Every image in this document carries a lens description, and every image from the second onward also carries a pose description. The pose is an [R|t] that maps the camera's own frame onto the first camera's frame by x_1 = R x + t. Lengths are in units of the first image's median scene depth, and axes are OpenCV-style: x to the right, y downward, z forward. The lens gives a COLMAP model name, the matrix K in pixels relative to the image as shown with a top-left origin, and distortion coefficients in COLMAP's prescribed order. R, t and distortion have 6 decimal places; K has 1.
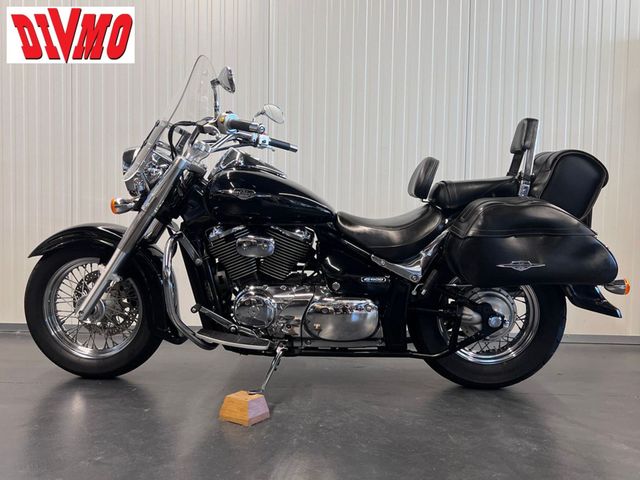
lens RADIAL K [[598.8, 0, 325.1], [0, 598.8, 240.7], [0, 0, 1]] dist [0.009765, 0.000000]
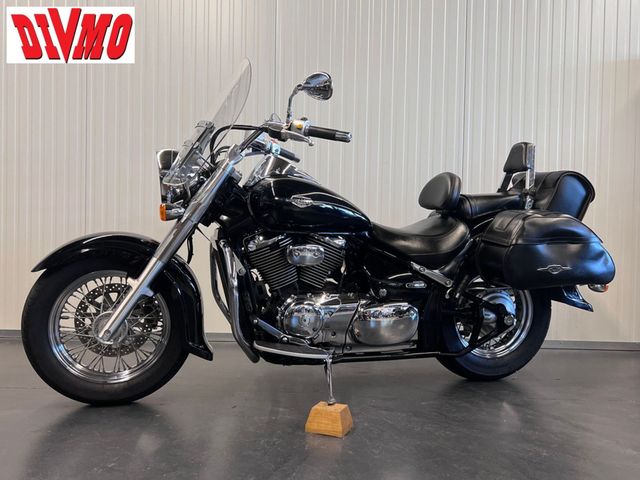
lens RADIAL K [[554.0, 0, 318.2], [0, 554.0, 239.3], [0, 0, 1]] dist [0.019823, -0.014159]
pose [[0.948971, 0.000580, 0.315363, -0.371619], [0.008664, 0.999573, -0.027910, 0.009062], [-0.315245, 0.029218, 0.948560, 0.115015]]
